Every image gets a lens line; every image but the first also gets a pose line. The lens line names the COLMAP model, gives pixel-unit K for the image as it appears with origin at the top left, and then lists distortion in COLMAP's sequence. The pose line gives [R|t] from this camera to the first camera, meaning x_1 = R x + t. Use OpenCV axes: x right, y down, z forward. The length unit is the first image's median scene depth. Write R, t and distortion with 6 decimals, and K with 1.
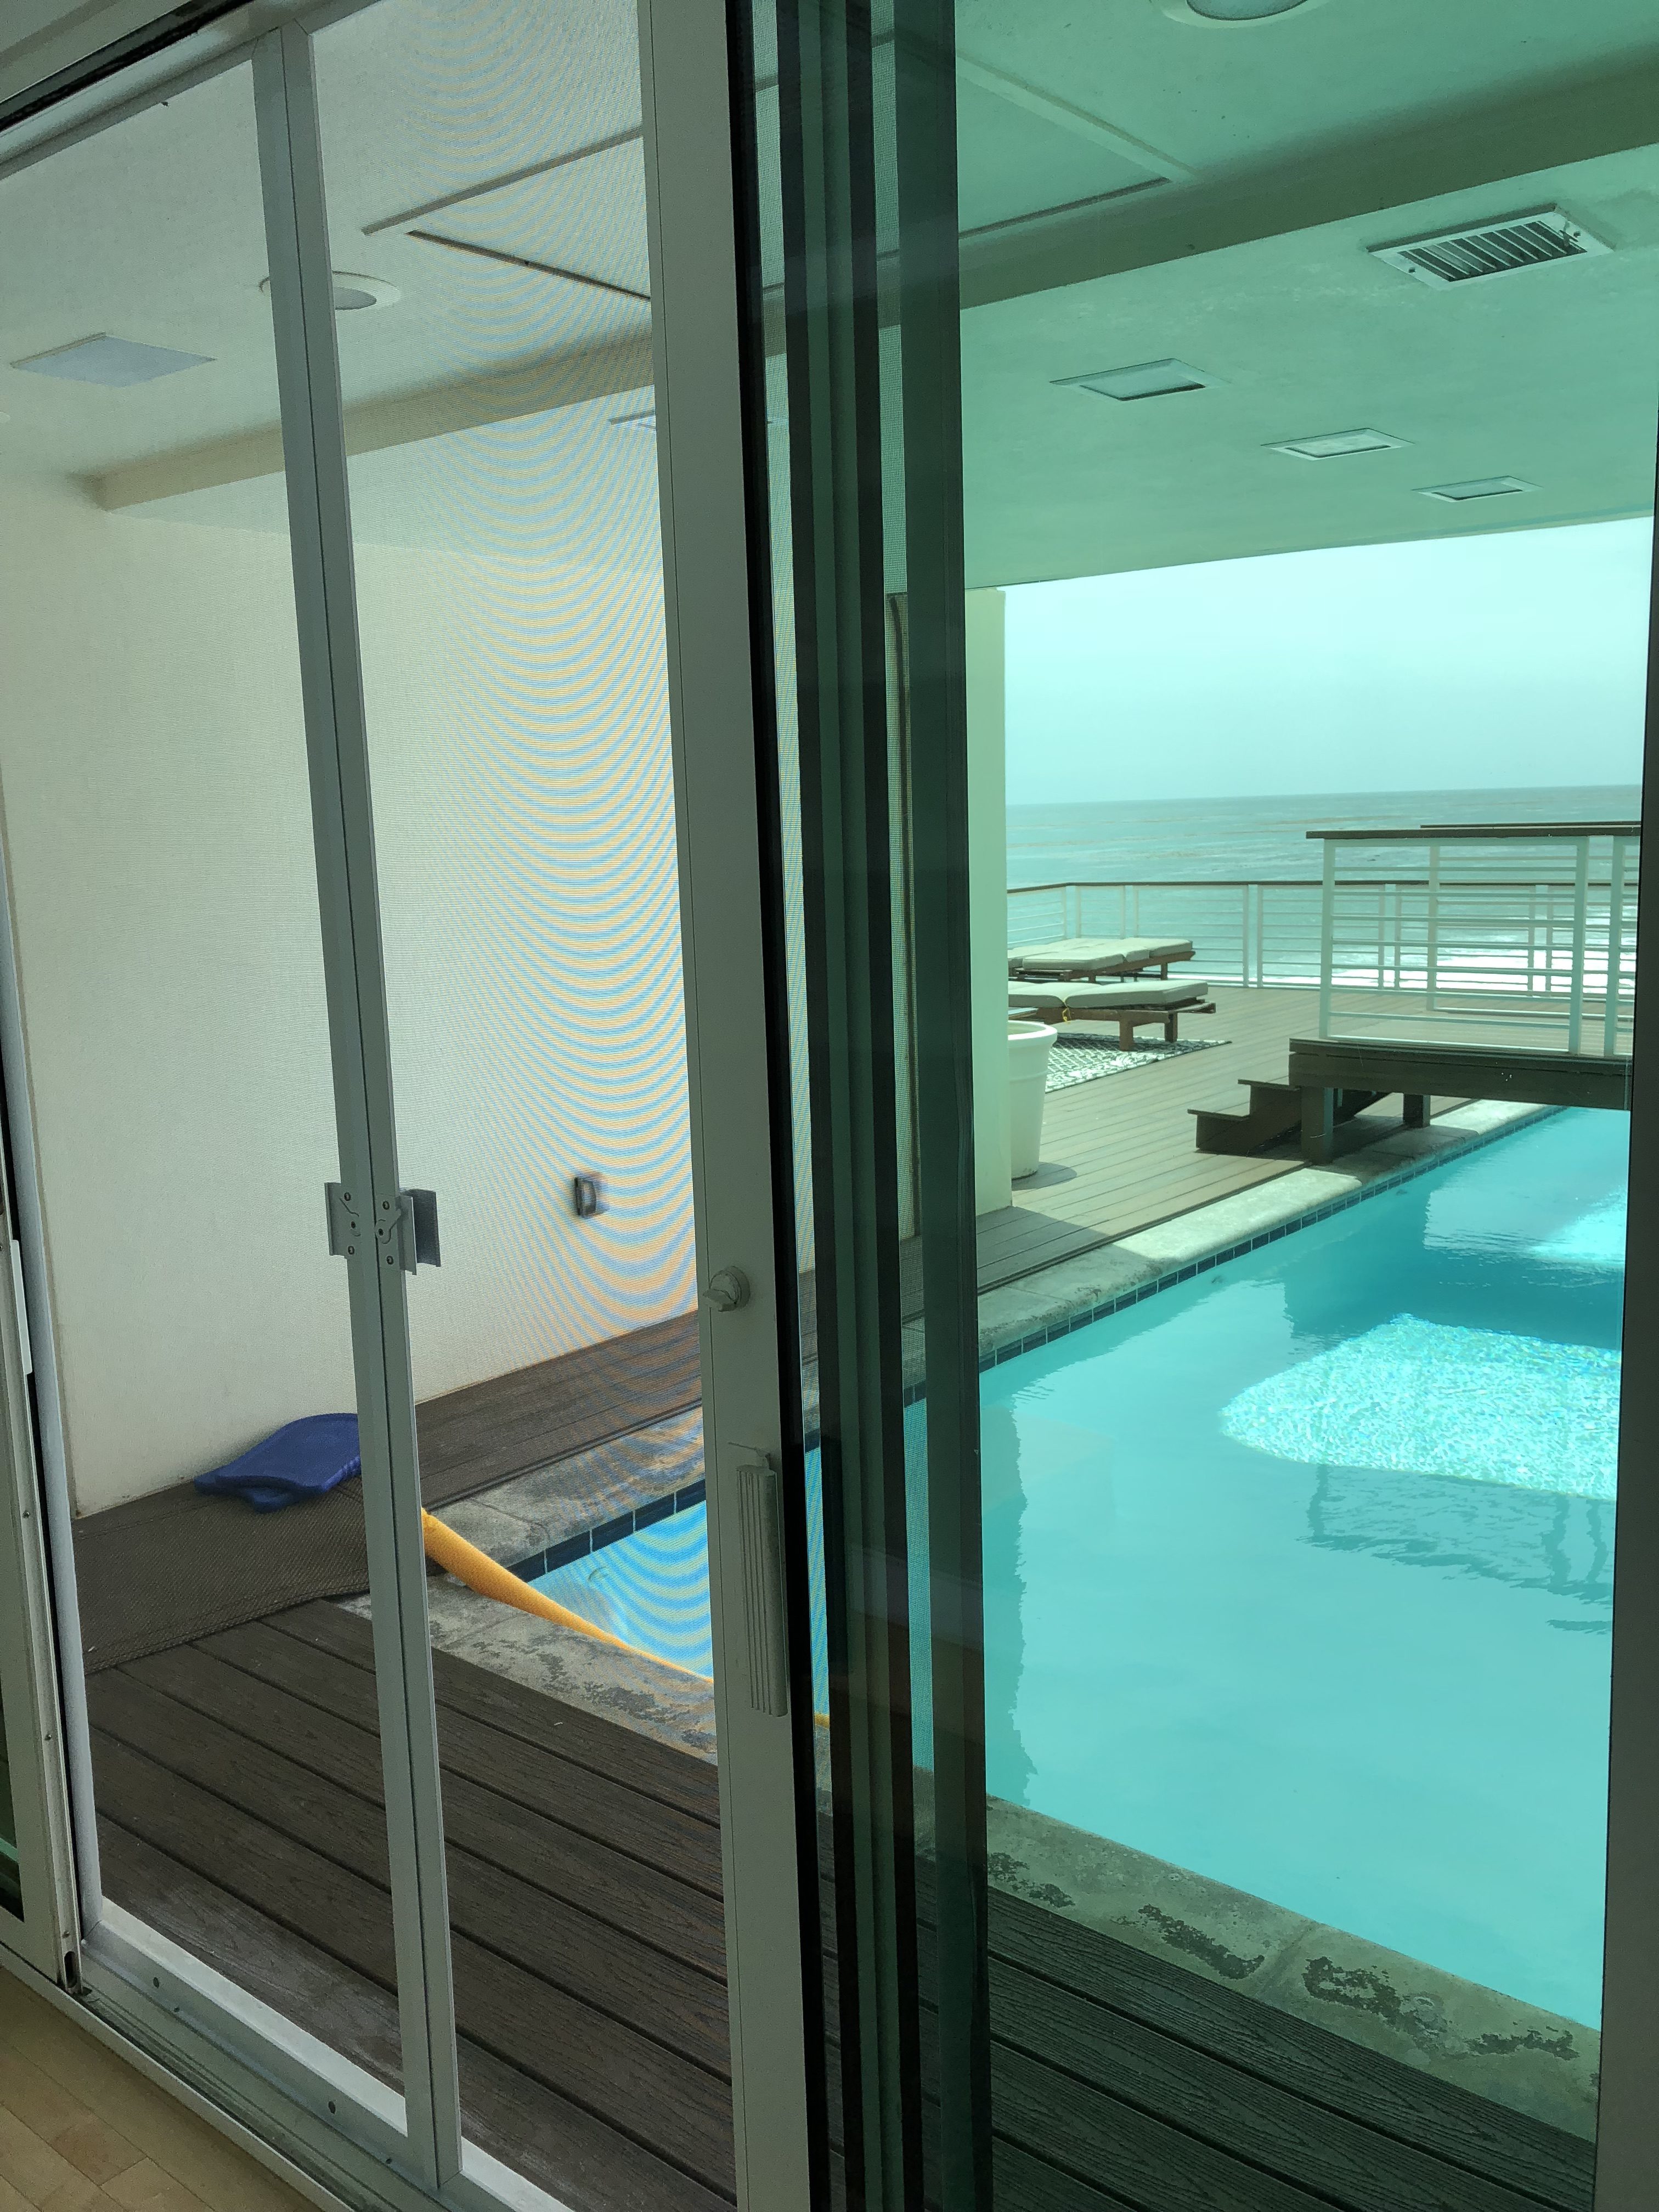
lens RADIAL K [[1829.4, 0, 829.5], [0, 1829.4, 1106.0], [0, 0, 1]] dist [0.071306, -0.094710]
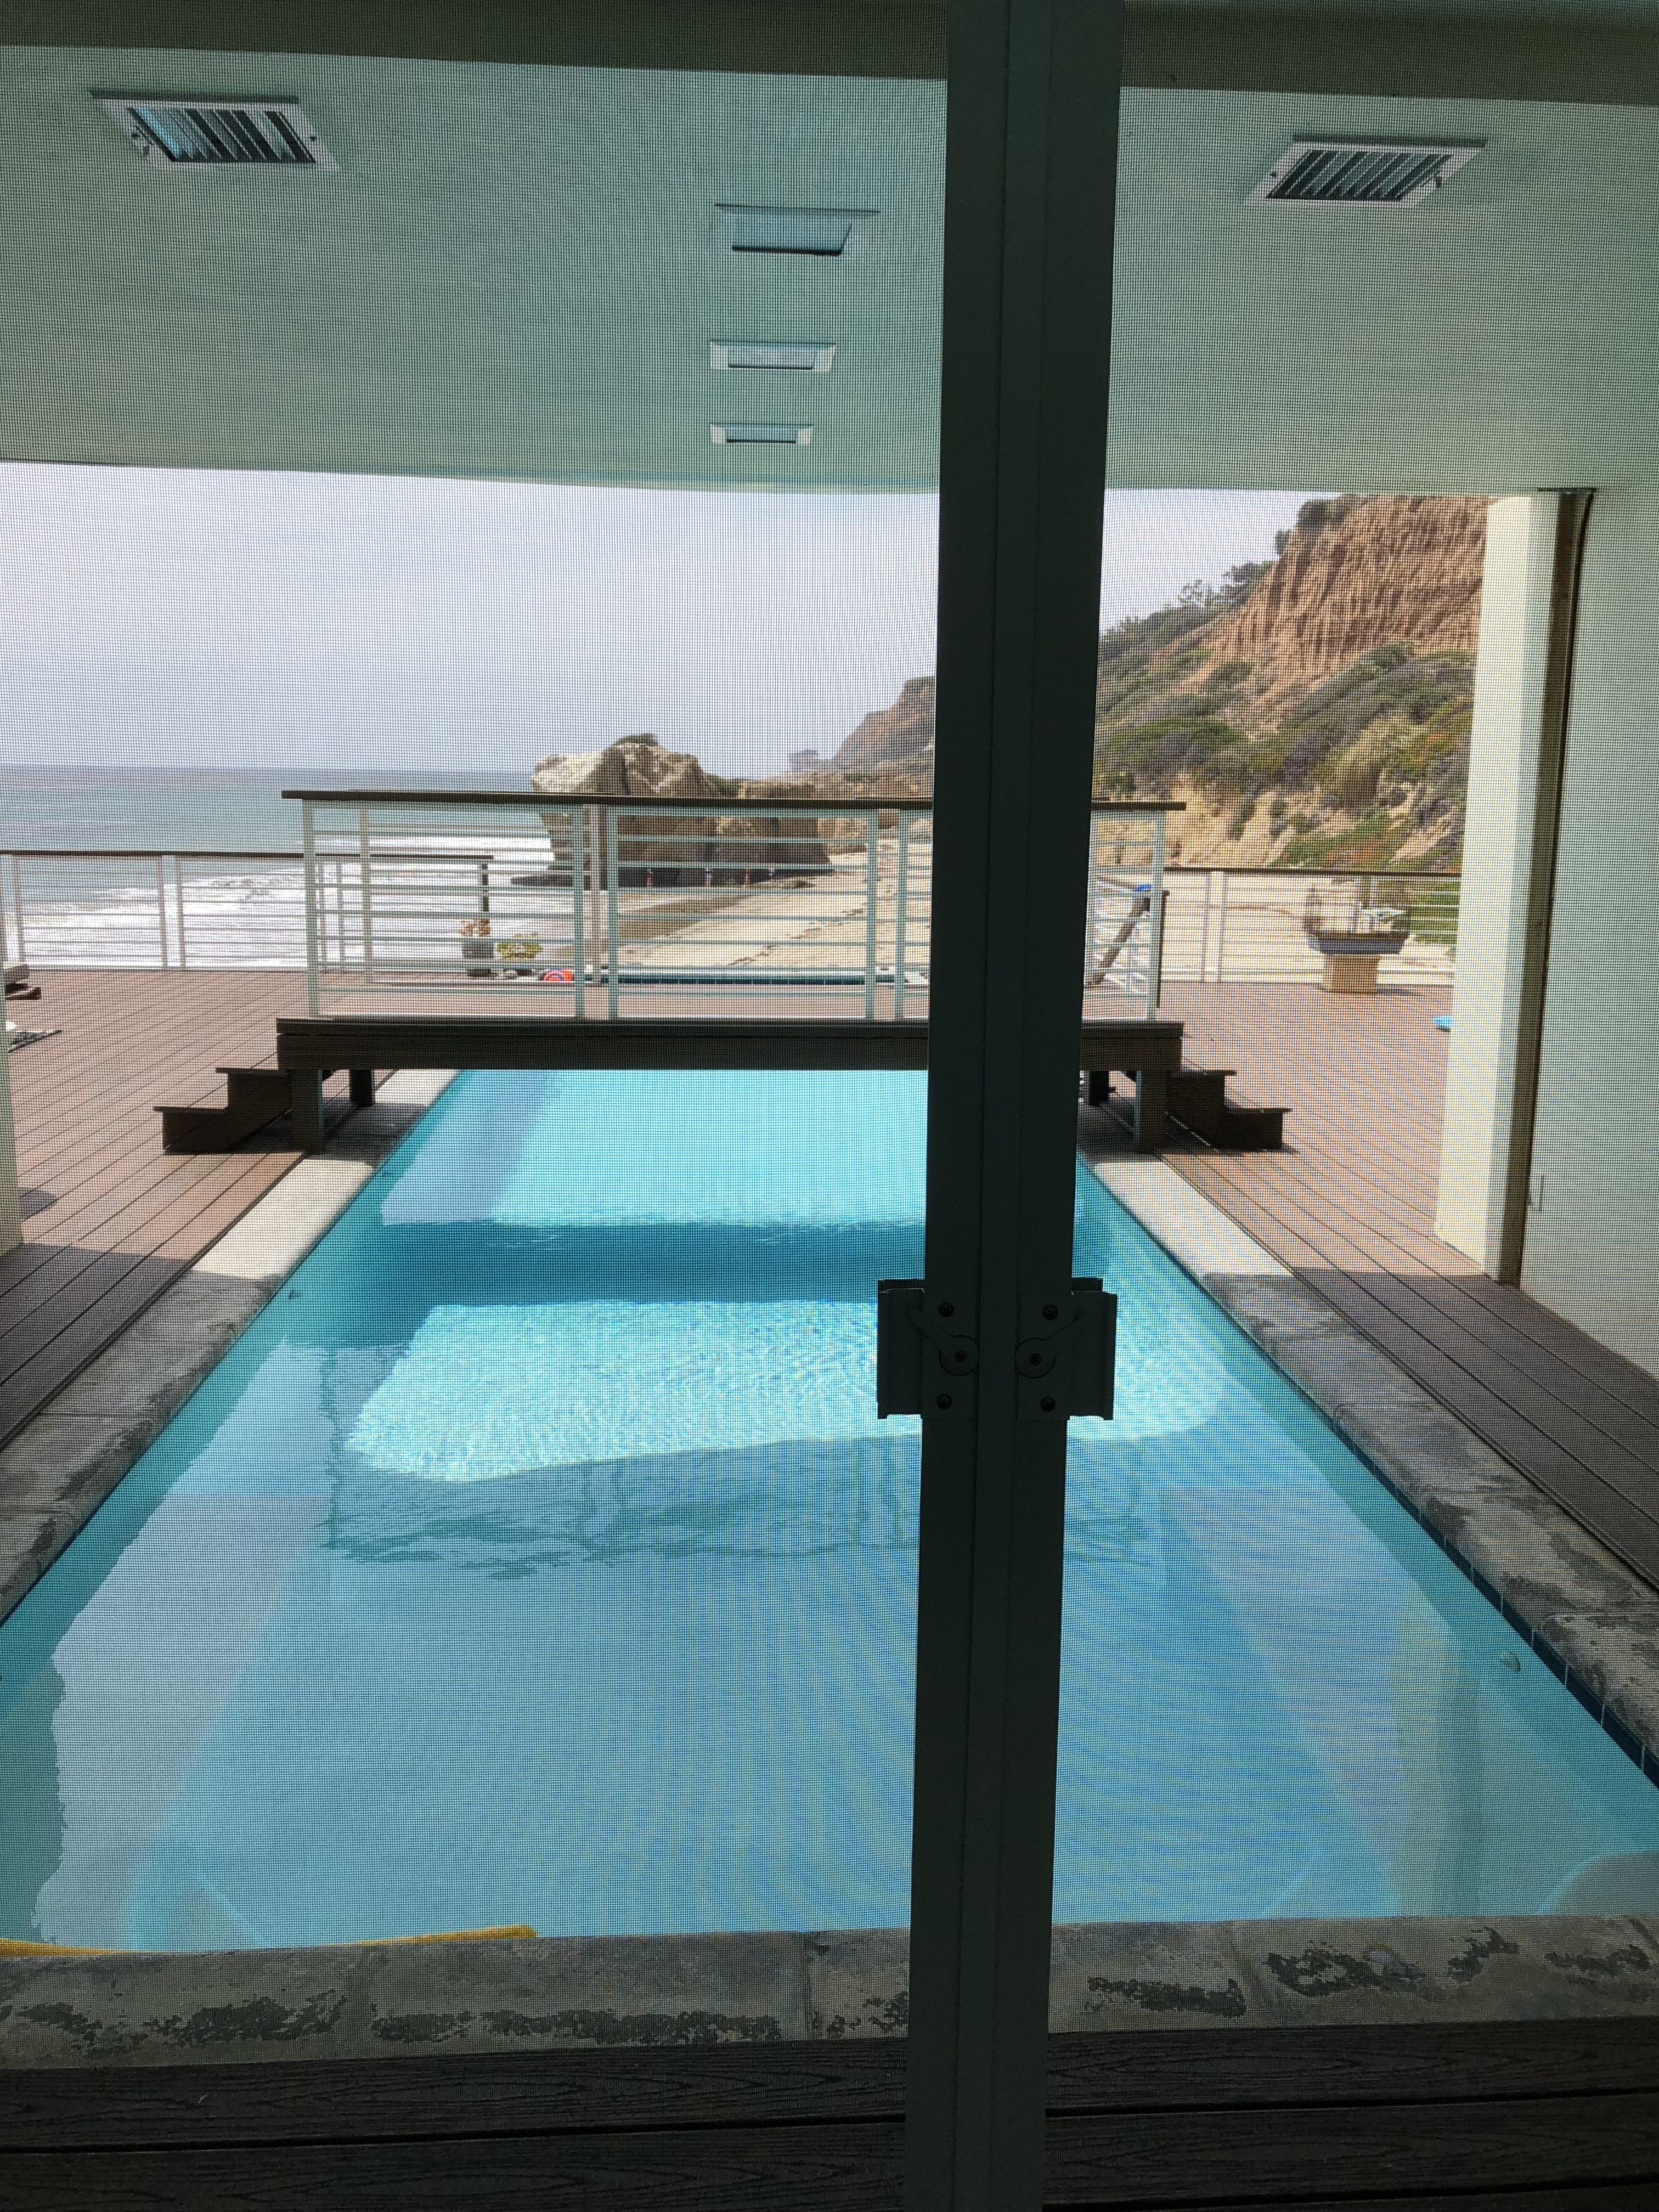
lens RADIAL K [[1817.6, 0, 822.1], [0, 1817.6, 1101.0], [0, 0, 1]] dist [0.014970, 0.012198]
pose [[0.719642, -0.080858, 0.689622, -0.215393], [0.075232, 0.996429, 0.038324, -0.012601], [-0.690258, 0.024302, 0.723155, 0.198513]]
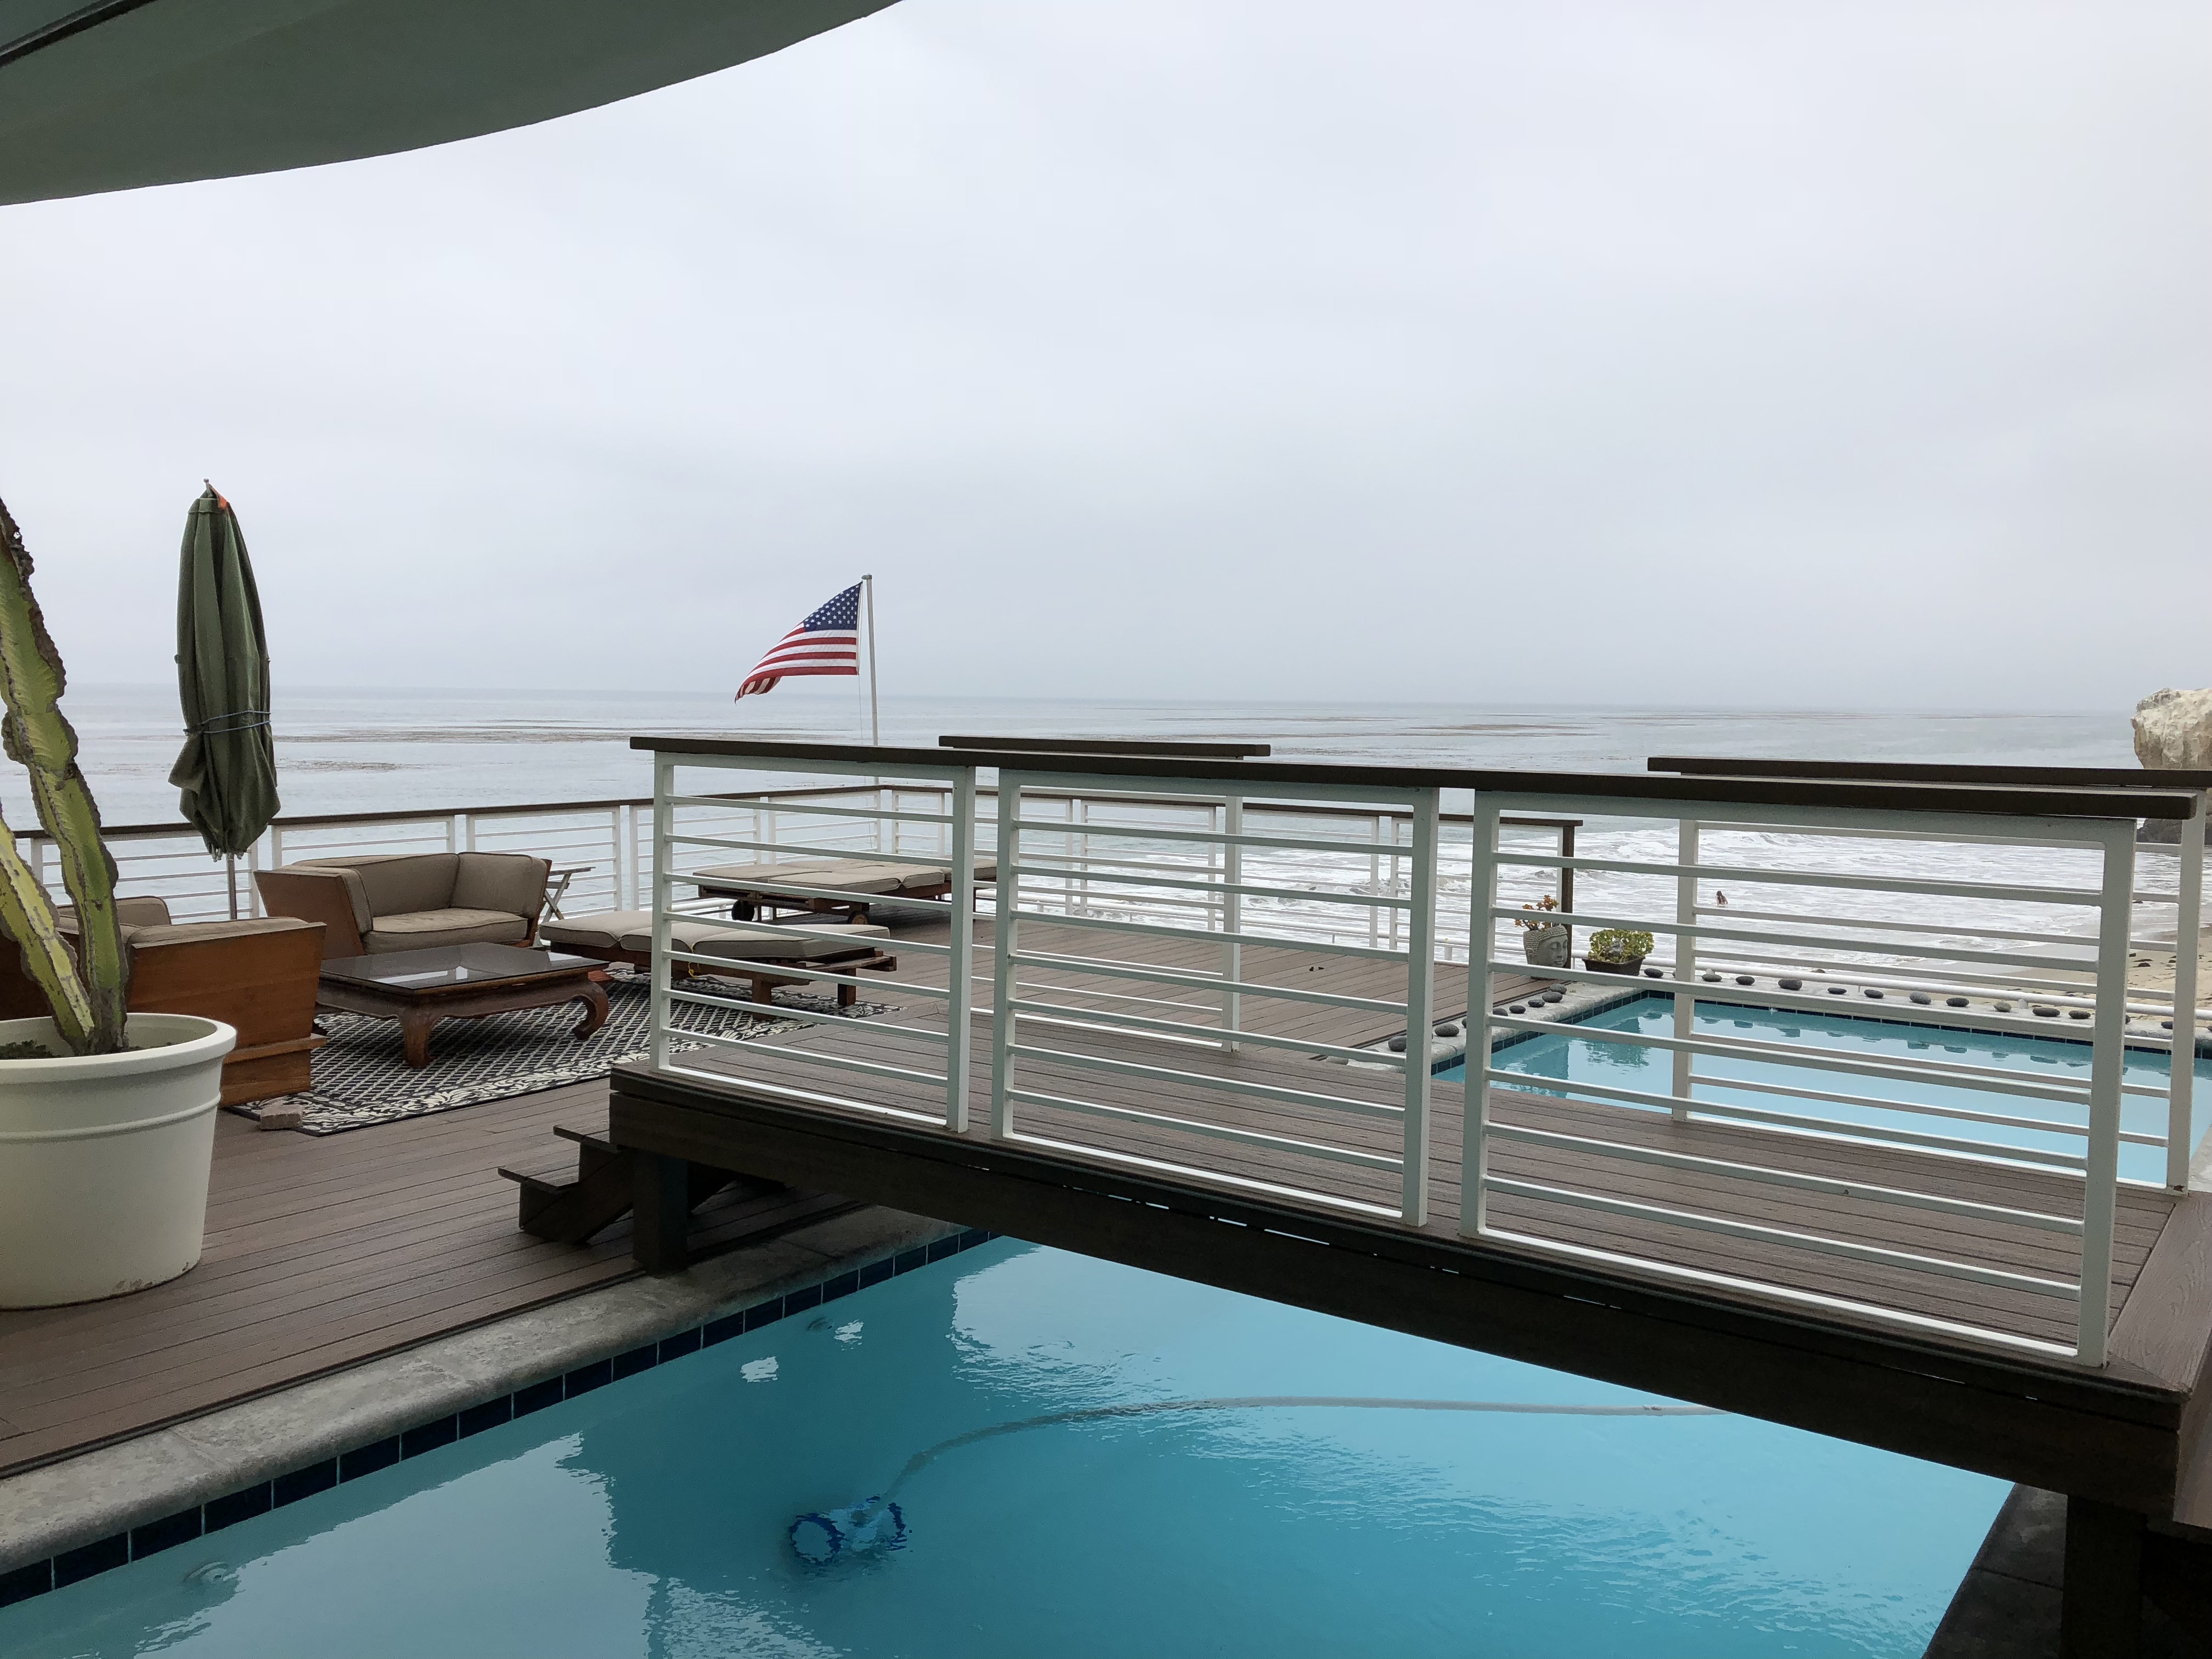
lens RADIAL K [[1817.6, 0, 1088.1], [0, 1817.6, 823.1], [0, 0, 1]] dist [0.014970, 0.012198]
pose [[0.996600, 0.043611, 0.069897, 0.438860], [-0.037144, 0.995132, -0.091279, -0.082932], [-0.073538, 0.088372, 0.993369, 0.450699]]
